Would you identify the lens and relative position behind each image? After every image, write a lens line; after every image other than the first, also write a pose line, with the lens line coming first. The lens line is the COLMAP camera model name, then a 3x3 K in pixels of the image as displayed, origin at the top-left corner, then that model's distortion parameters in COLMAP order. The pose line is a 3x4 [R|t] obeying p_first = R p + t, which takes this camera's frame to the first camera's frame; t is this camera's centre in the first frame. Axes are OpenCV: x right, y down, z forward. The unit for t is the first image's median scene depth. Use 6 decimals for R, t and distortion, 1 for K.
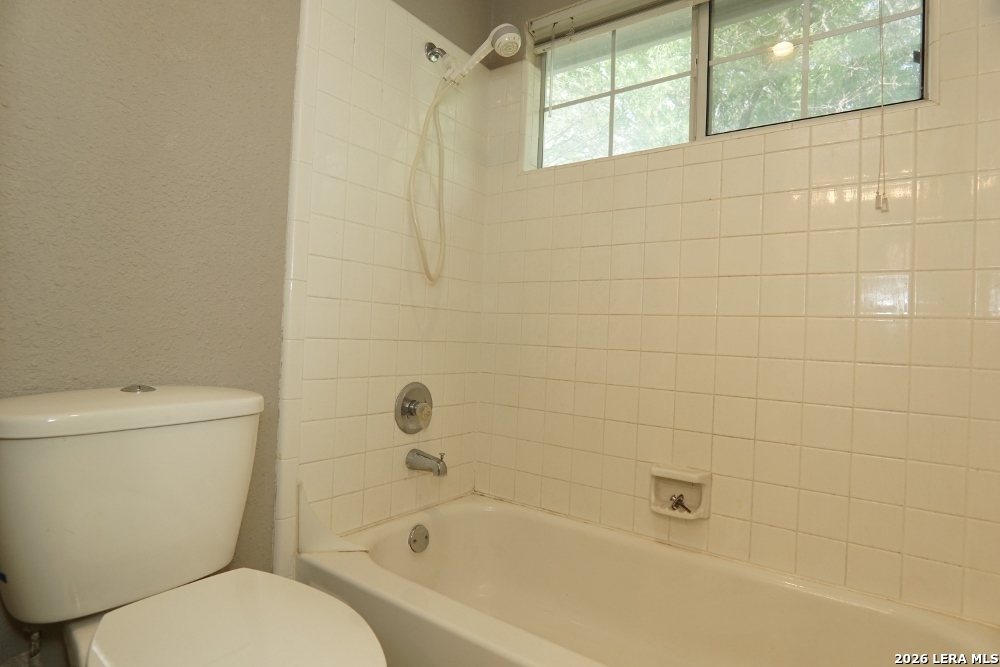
lens RADIAL K [[529.7, 0, 500.8], [0, 529.7, 334.3], [0, 0, 1]] dist [-0.029044, 0.004220]
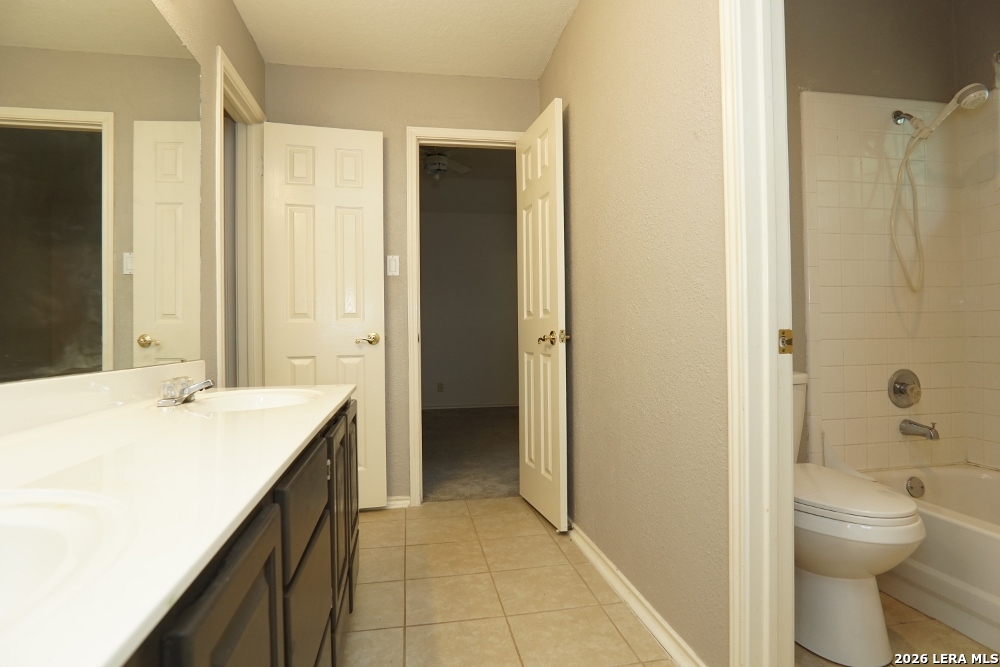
lens RADIAL K [[529.7, 0, 497.5], [0, 529.7, 336.1], [0, 0, 1]] dist [-0.029044, 0.004220]
pose [[0.718238, -0.057126, -0.693449, 0.017164], [0.052262, 0.998238, -0.028104, -0.008695], [0.693833, -0.016055, 0.719957, -0.653318]]
